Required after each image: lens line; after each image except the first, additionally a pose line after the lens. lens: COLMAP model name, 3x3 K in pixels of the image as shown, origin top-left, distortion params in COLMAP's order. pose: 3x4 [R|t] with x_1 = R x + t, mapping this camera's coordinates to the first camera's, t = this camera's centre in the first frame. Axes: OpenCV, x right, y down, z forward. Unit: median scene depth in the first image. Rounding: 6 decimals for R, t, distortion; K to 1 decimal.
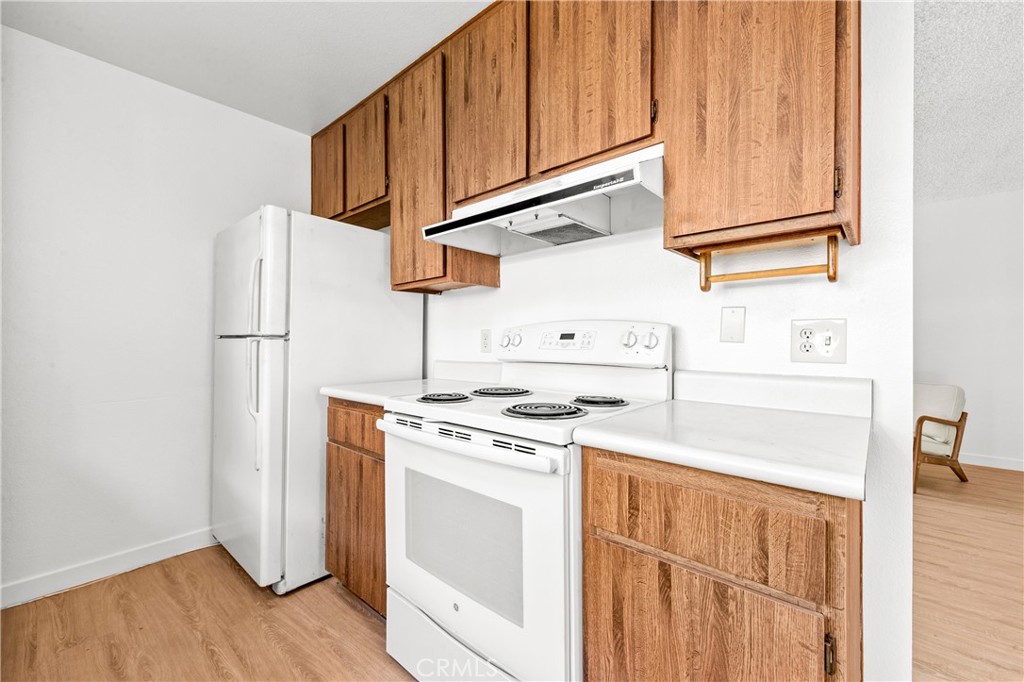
lens RADIAL K [[410.3, 0, 509.1], [0, 410.3, 339.5], [0, 0, 1]] dist [0.001254, -0.000914]
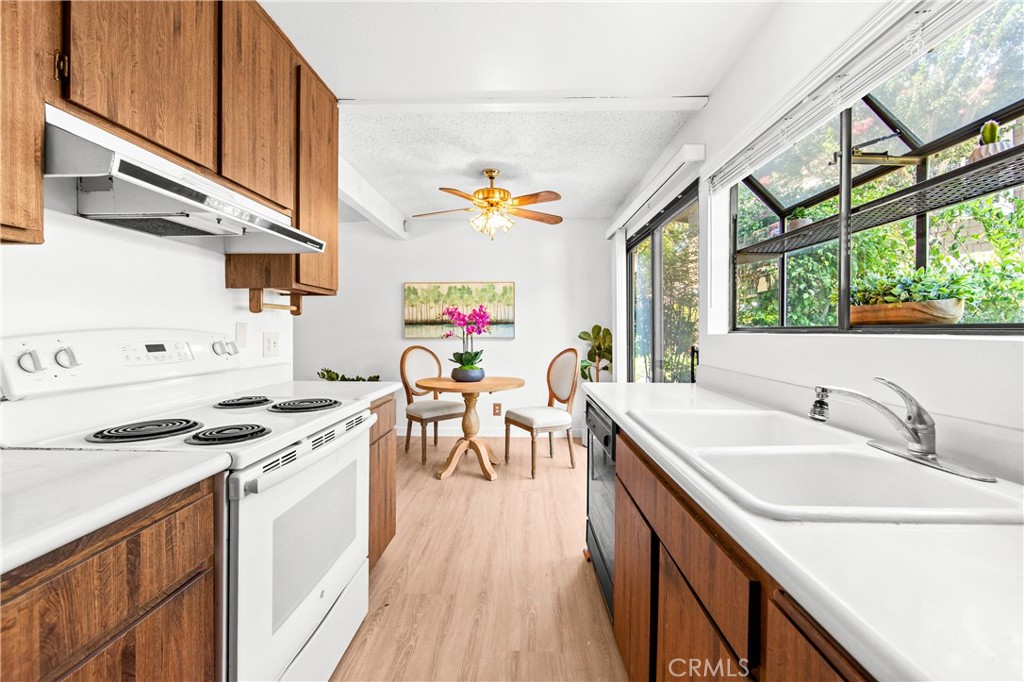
lens RADIAL K [[410.3, 0, 510.6], [0, 410.3, 332.4], [0, 0, 1]] dist [0.001254, -0.000914]
pose [[-0.631362, -0.004205, 0.775477, -1.034421], [-0.003732, 0.999990, 0.002383, -0.047713], [-0.775480, -0.001390, -0.631371, 1.035266]]
